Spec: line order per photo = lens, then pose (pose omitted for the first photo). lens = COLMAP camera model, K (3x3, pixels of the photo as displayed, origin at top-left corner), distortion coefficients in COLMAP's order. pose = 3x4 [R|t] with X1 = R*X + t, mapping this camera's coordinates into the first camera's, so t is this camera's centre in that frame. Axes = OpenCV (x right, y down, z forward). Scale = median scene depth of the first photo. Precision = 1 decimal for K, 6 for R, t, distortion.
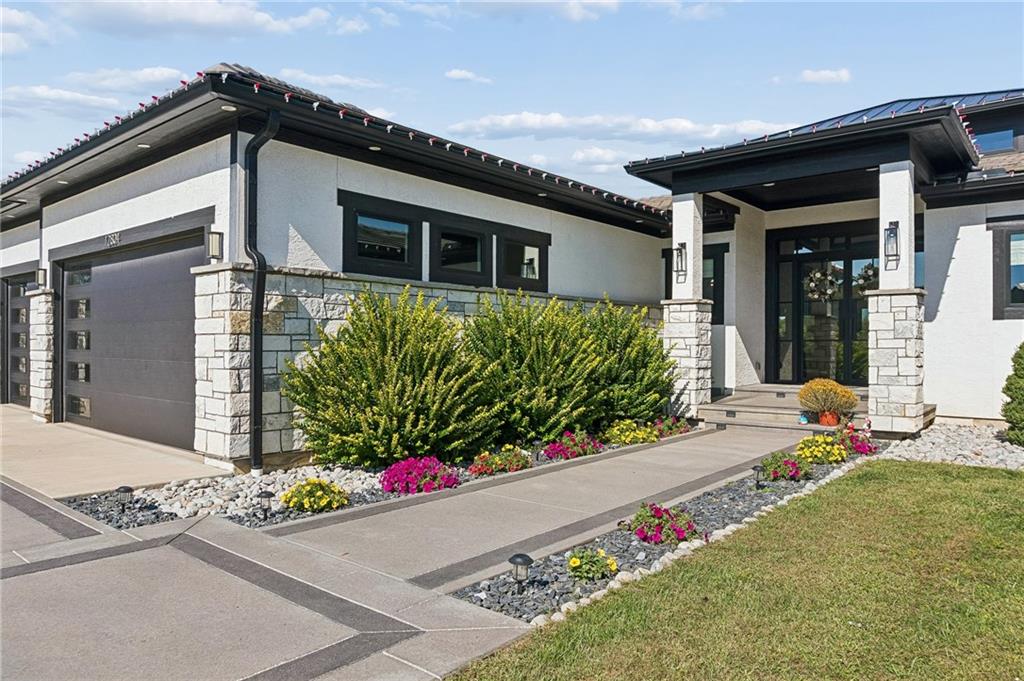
lens RADIAL K [[688.1, 0, 527.6], [0, 688.1, 337.9], [0, 0, 1]] dist [-0.024101, -0.002289]
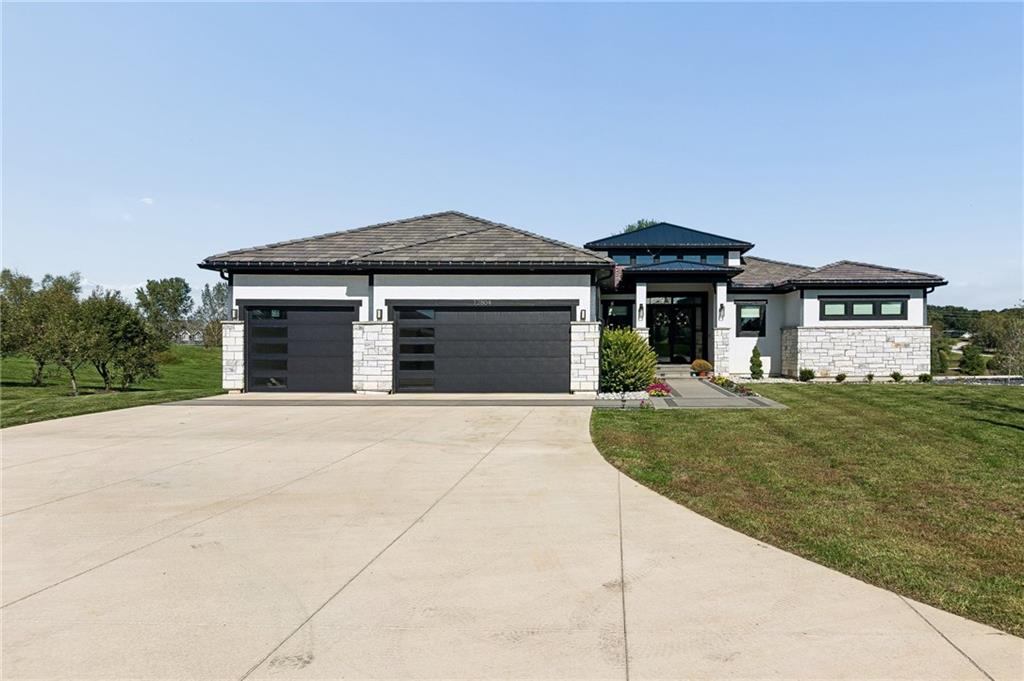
lens RADIAL K [[737.9, 0, 645.6], [0, 737.9, 329.6], [0, 0, 1]] dist [-0.017353, -0.000329]
pose [[0.743080, 0.005488, 0.669181, -2.209811], [-0.004490, 0.999985, -0.003215, -0.063966], [-0.669188, -0.000616, 0.743093, -1.350655]]
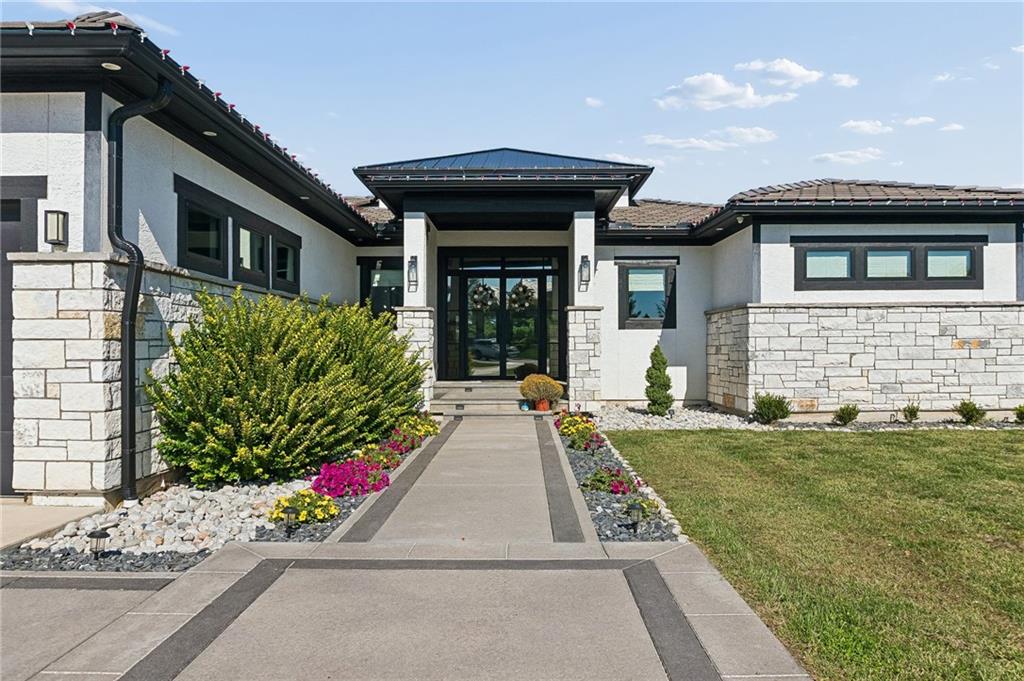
lens RADIAL K [[688.1, 0, 527.6], [0, 688.1, 337.9], [0, 0, 1]] dist [-0.024101, -0.002289]
pose [[0.765286, 0.003369, 0.643682, -0.532066], [-0.003111, 0.999994, -0.001536, -0.007361], [-0.643683, -0.000827, 0.765292, 0.042733]]
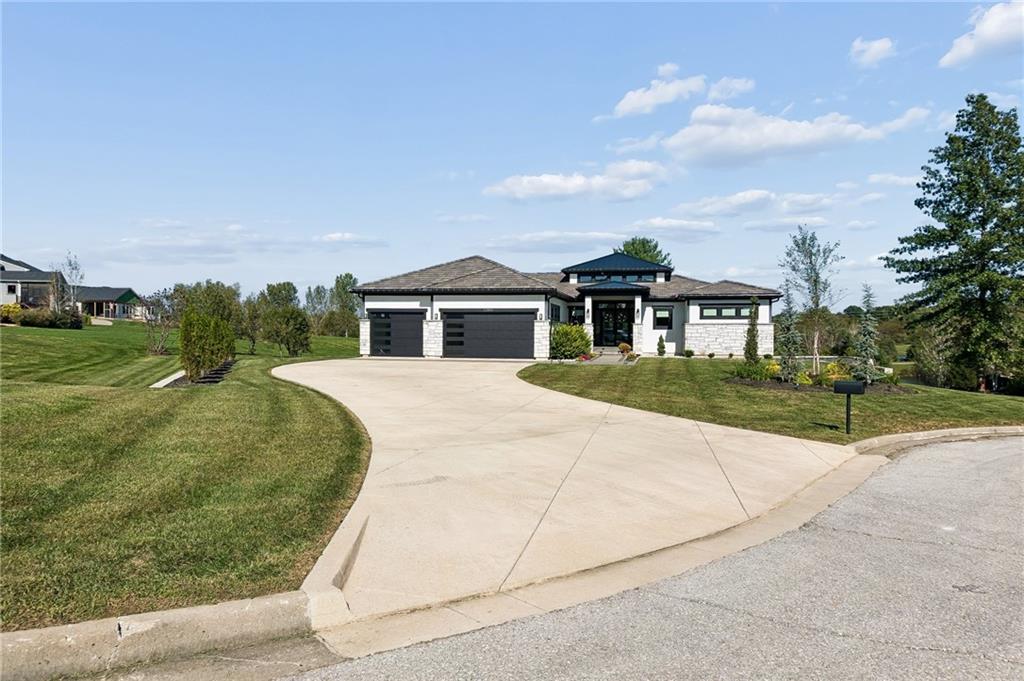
lens RADIAL K [[688.1, 0, 527.6], [0, 688.1, 337.9], [0, 0, 1]] dist [-0.024101, -0.002289]
pose [[0.870086, -0.001874, 0.492896, -3.003119], [-0.008967, 0.999767, 0.019631, -0.073538], [-0.492818, -0.021500, 0.869867, -3.343586]]
